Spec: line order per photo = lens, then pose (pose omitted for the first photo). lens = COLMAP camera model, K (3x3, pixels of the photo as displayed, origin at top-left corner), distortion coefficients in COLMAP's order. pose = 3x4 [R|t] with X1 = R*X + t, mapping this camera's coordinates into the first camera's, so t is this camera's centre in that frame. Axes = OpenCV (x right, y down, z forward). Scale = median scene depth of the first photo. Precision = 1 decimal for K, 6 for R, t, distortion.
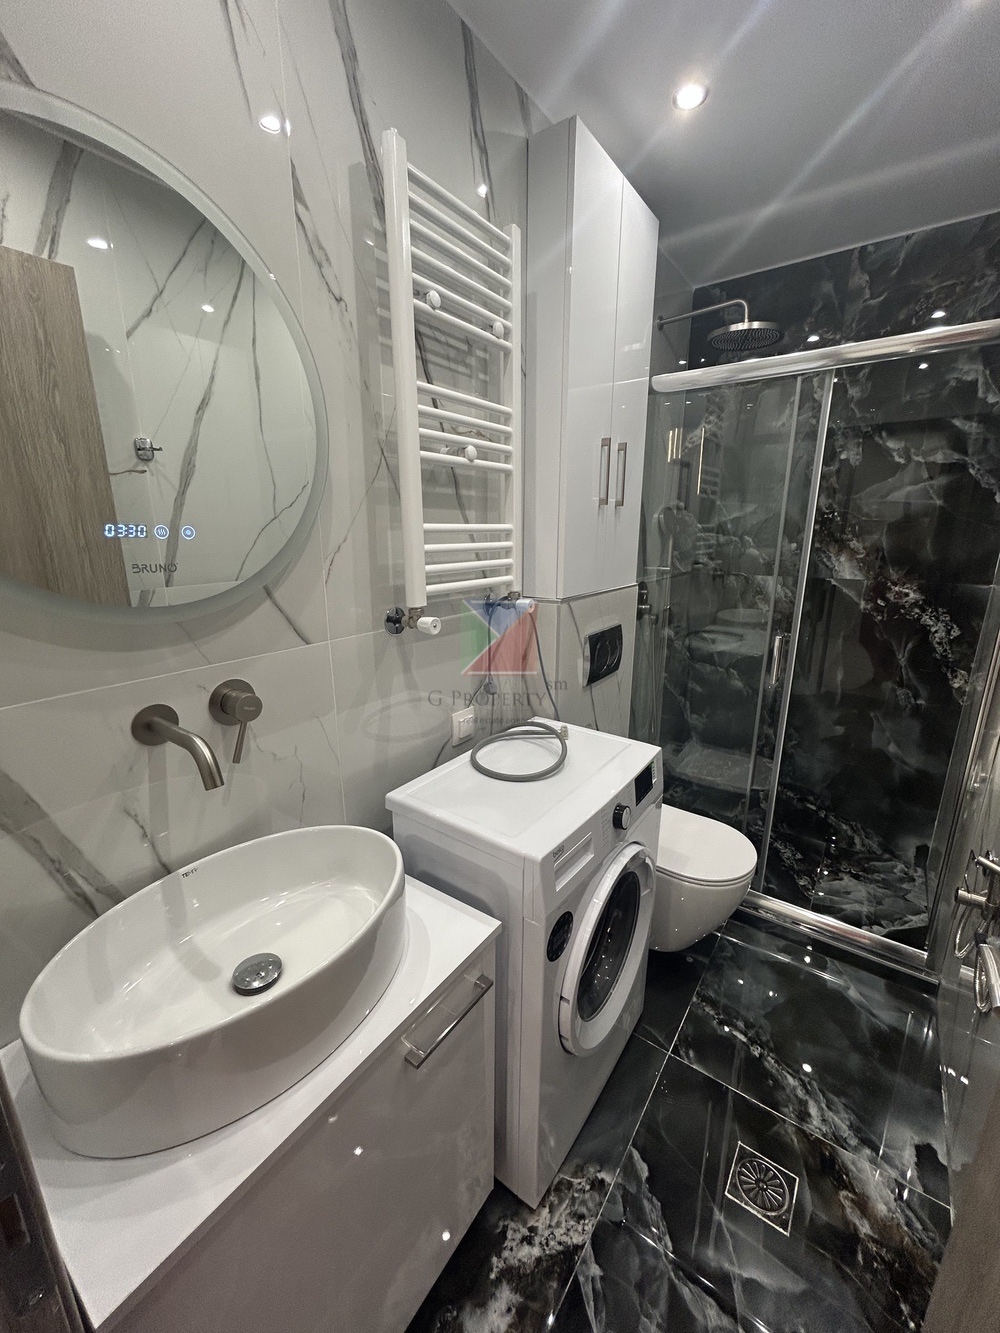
lens RADIAL K [[535.1, 0, 490.2], [0, 535.1, 670.4], [0, 0, 1]] dist [-0.004814, 0.000090]
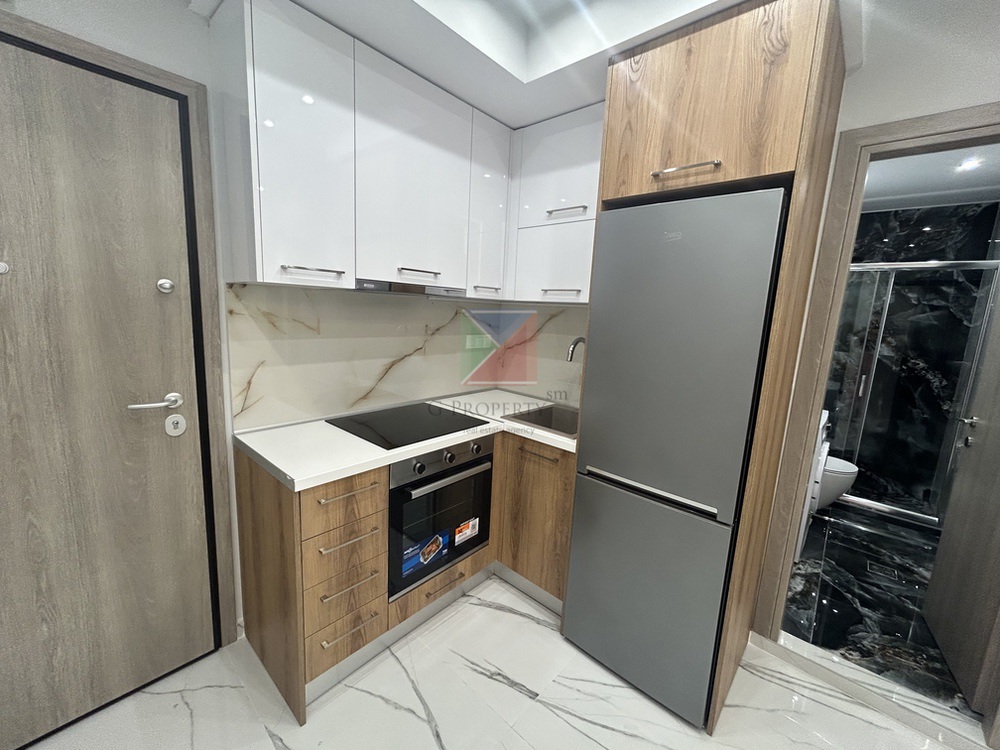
lens RADIAL K [[401.4, 0, 494.5], [0, 401.4, 371.5], [0, 0, 1]] dist [-0.004814, 0.000090]
pose [[0.992592, 0.074196, -0.096209, -0.752593], [-0.083613, 0.991681, -0.097863, 0.187533], [0.088147, 0.105183, 0.990539, -0.733262]]
